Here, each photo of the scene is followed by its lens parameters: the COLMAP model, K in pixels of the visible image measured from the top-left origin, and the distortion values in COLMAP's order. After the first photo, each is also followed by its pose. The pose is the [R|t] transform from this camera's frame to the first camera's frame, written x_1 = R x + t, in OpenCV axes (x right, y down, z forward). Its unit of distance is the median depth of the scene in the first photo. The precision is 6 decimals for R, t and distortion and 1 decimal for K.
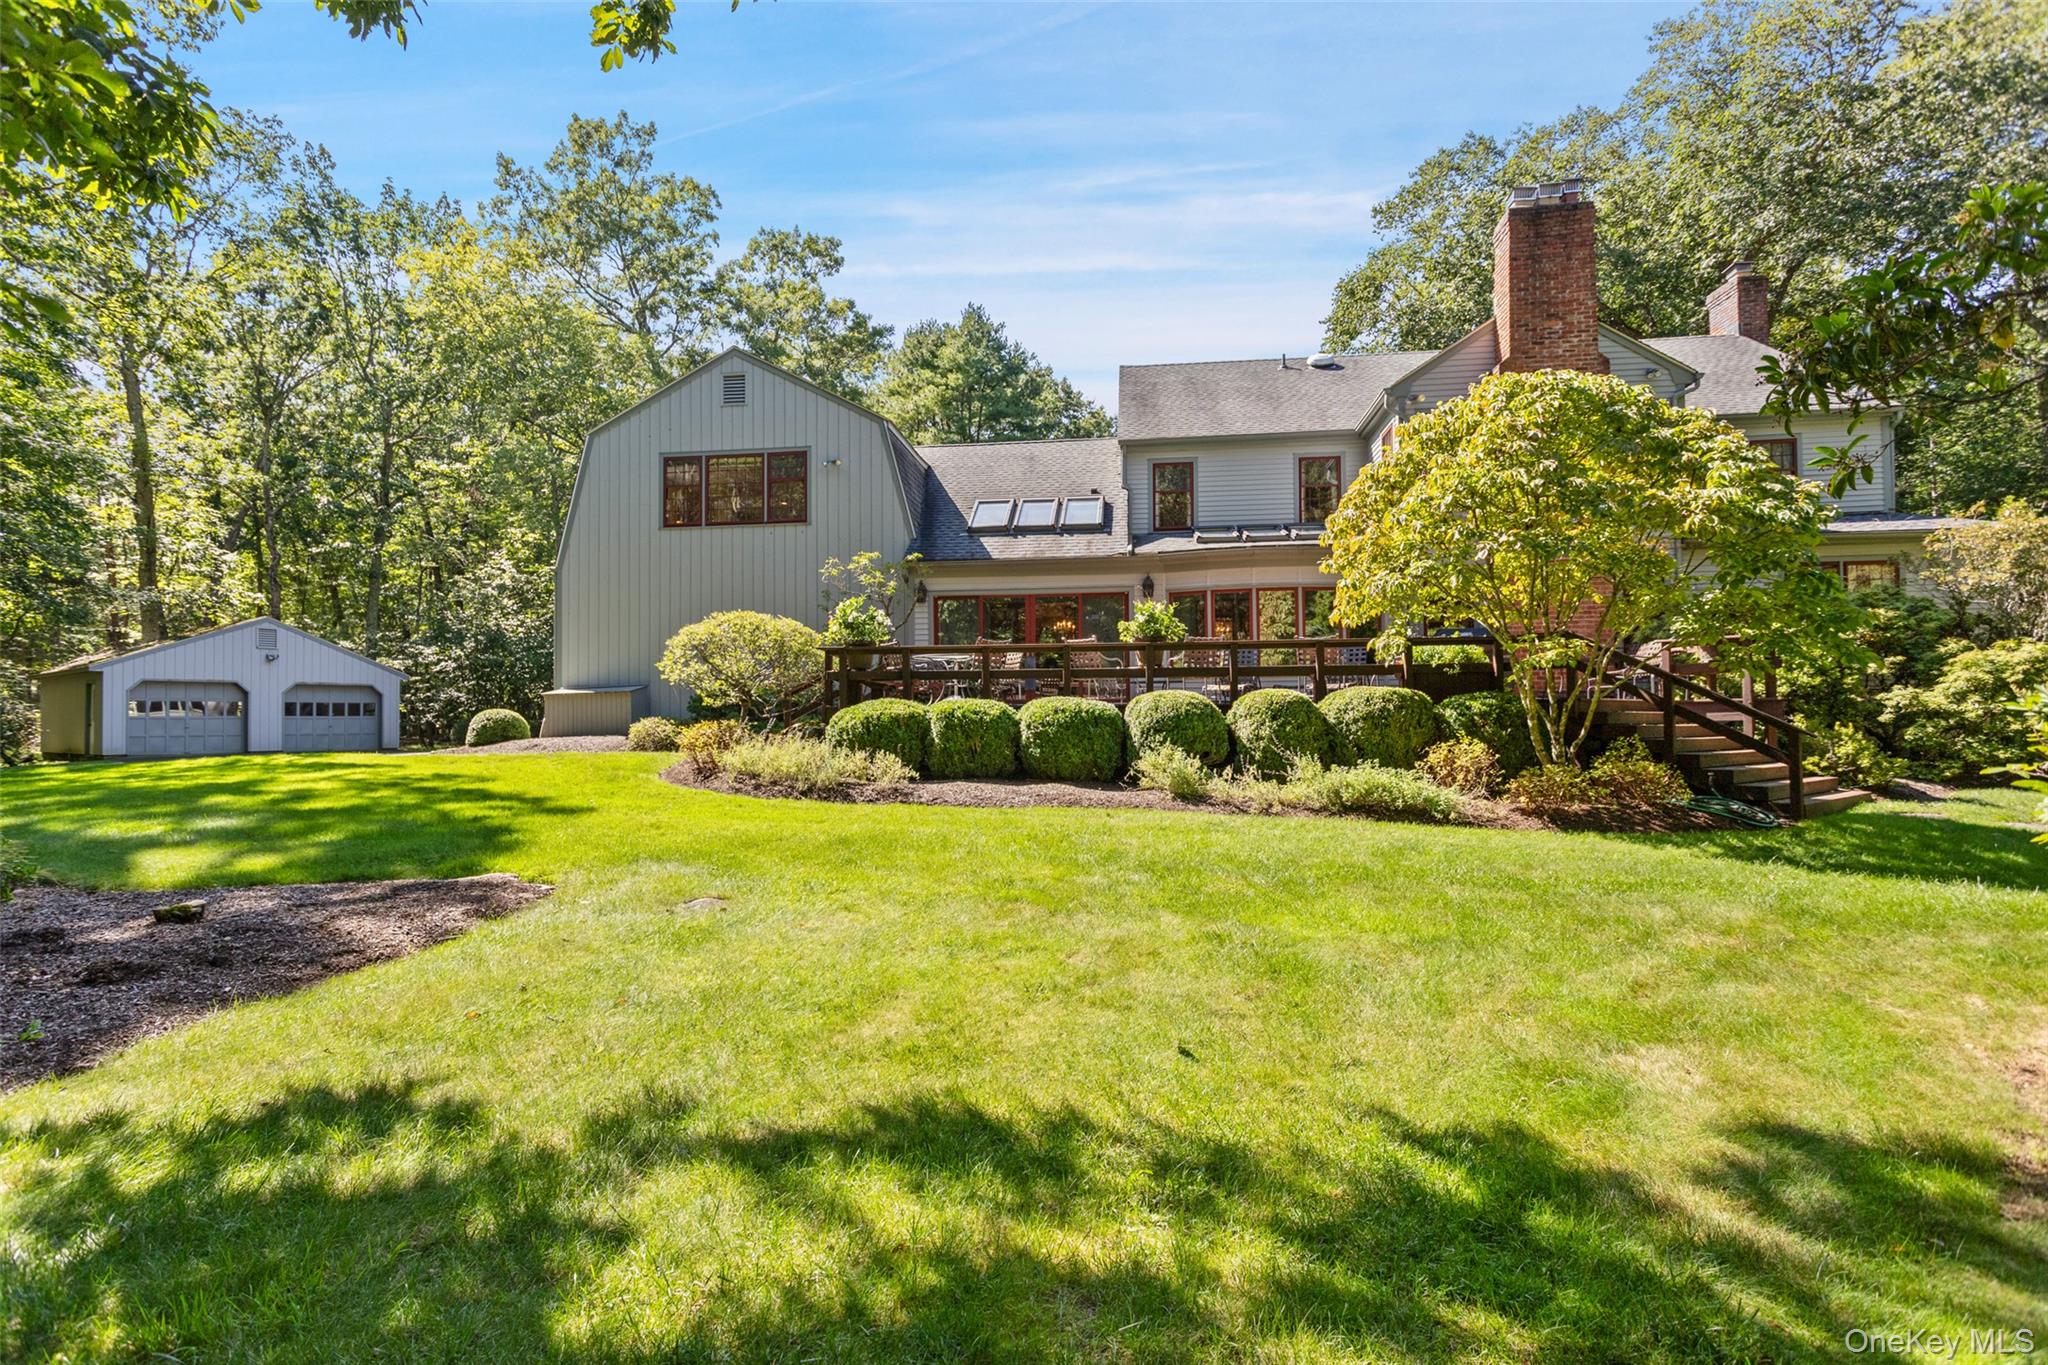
lens RADIAL K [[976.0, 0, 1025.8], [0, 976.0, 704.0], [0, 0, 1]] dist [-0.000507, -0.001062]
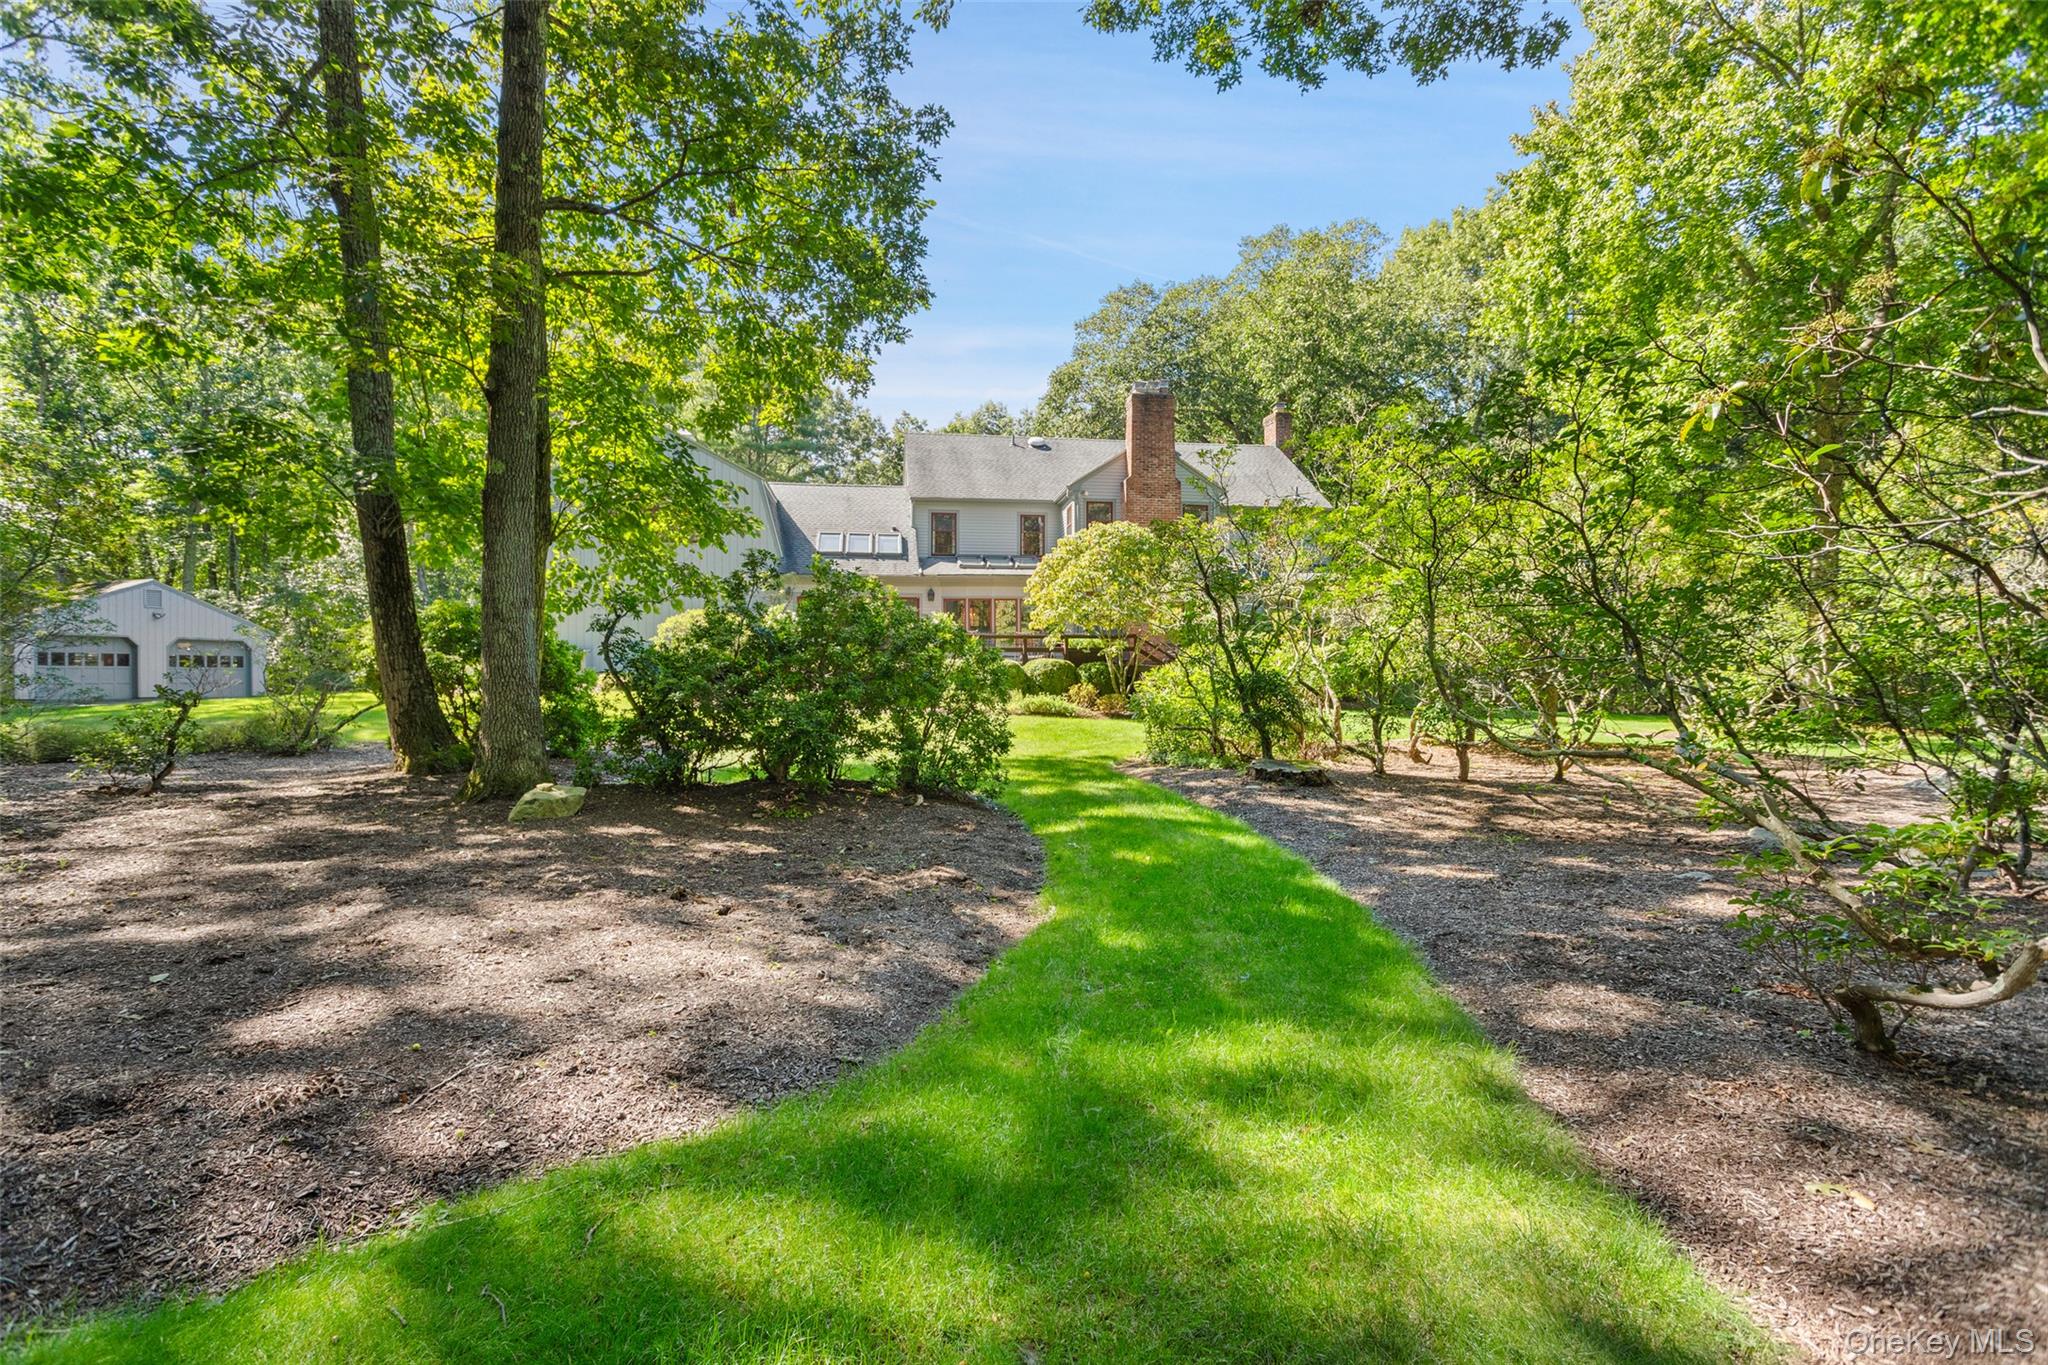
lens RADIAL K [[976.0, 0, 1004.4], [0, 976.0, 685.1], [0, 0, 1]] dist [-0.000507, -0.001062]
pose [[0.970297, 0.004240, 0.241880, -0.154556], [-0.010242, 0.999670, 0.023563, -0.005845], [-0.241700, -0.025340, 0.970020, -0.645115]]
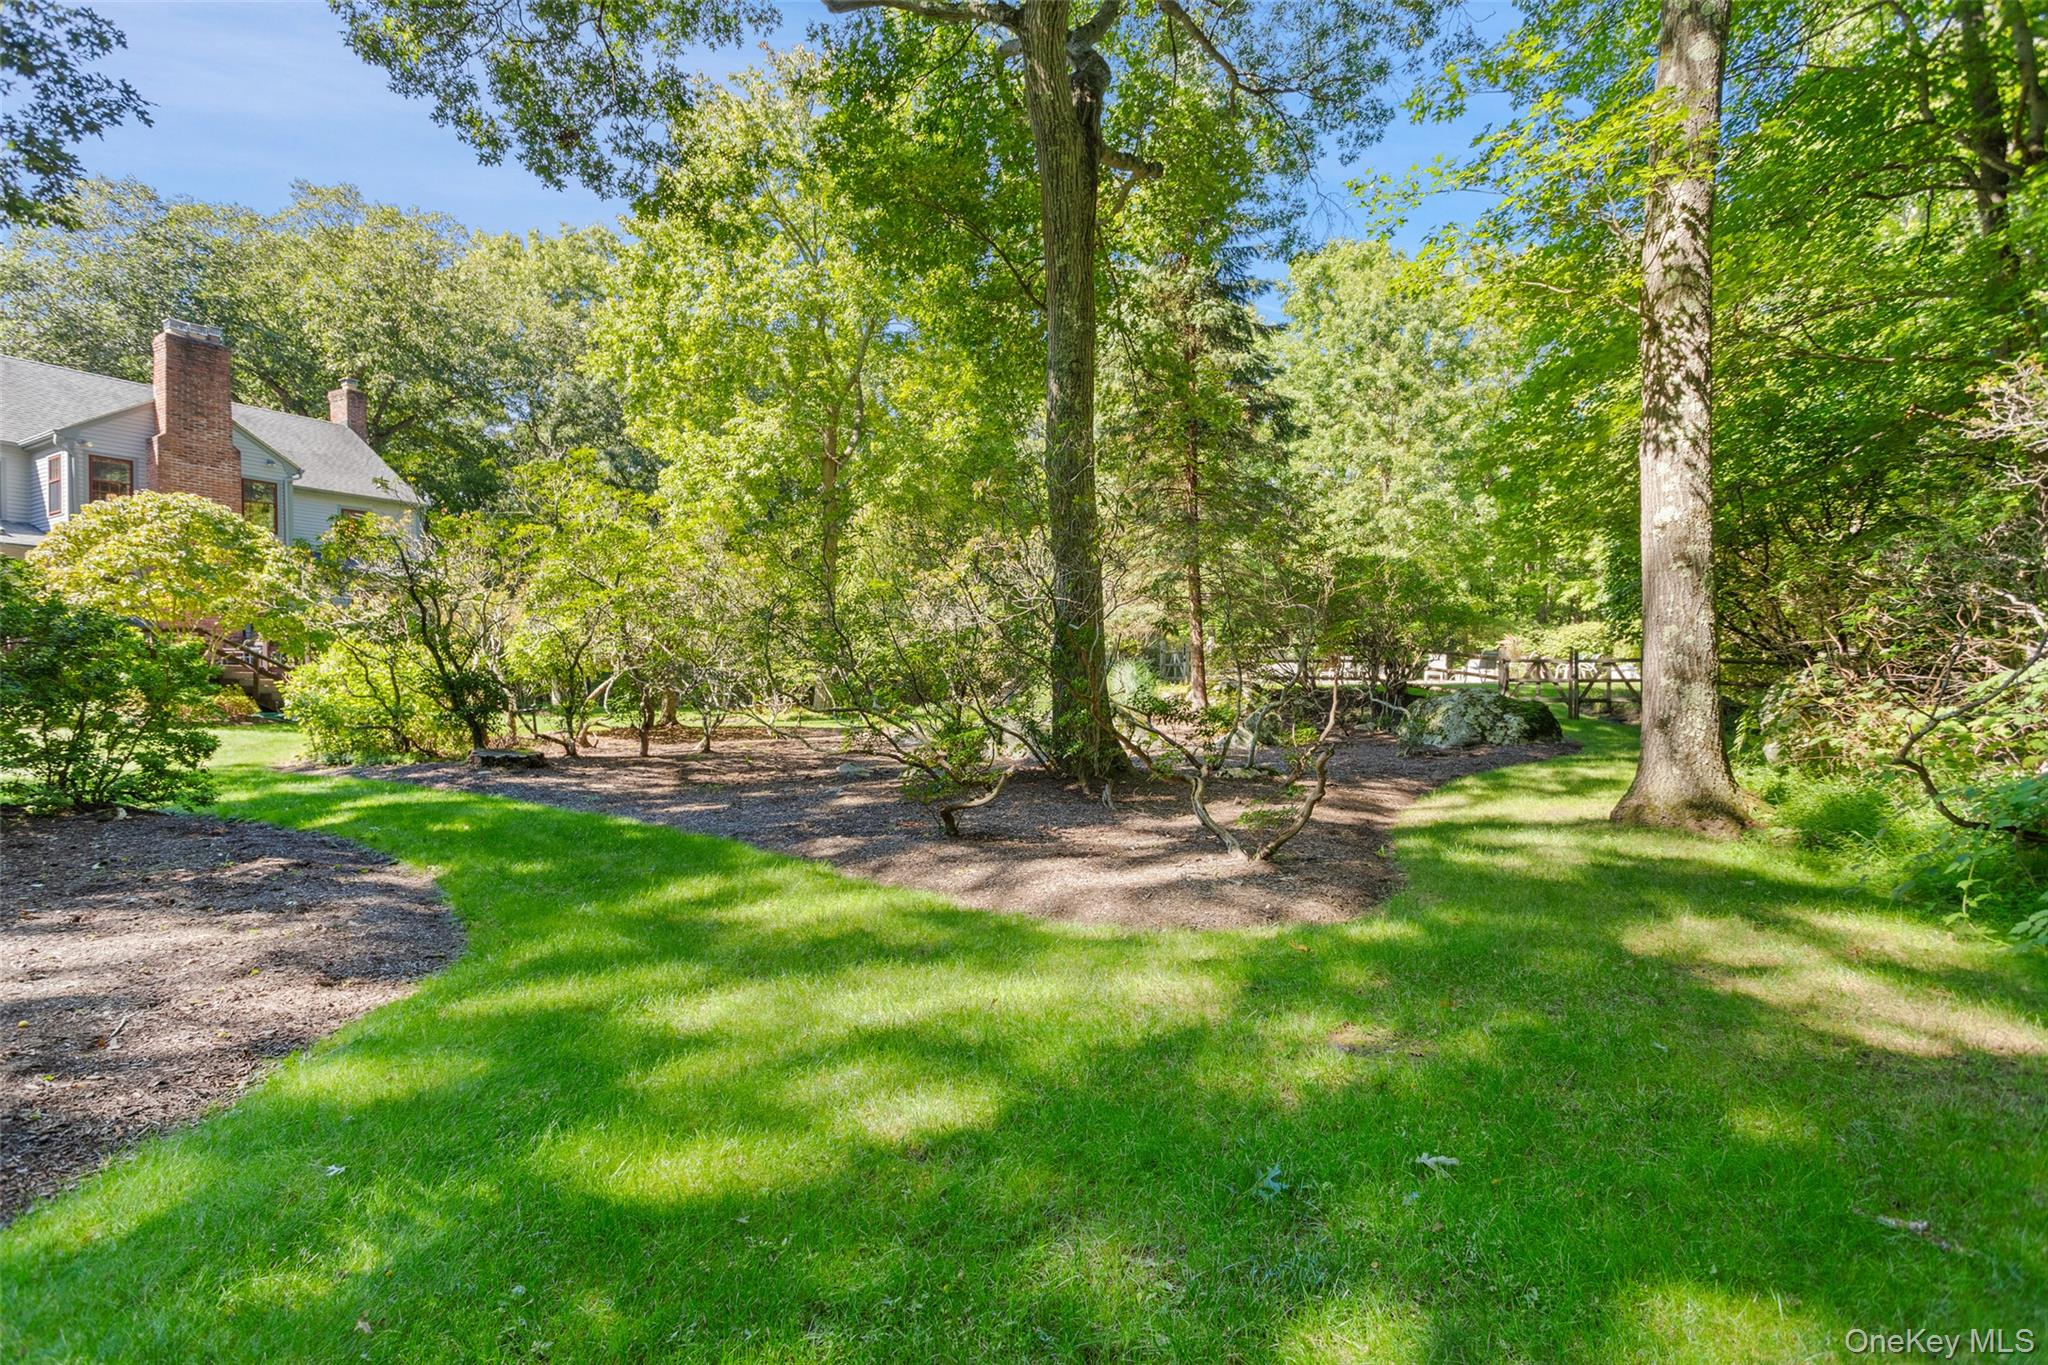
lens RADIAL K [[976.0, 0, 1015.2], [0, 976.0, 677.9], [0, 0, 1]] dist [-0.000507, -0.001062]
pose [[0.391491, 0.000743, 0.920182, -0.326634], [-0.009725, 0.999947, 0.003330, -0.001512], [-0.920131, -0.010253, 0.391477, -0.695086]]
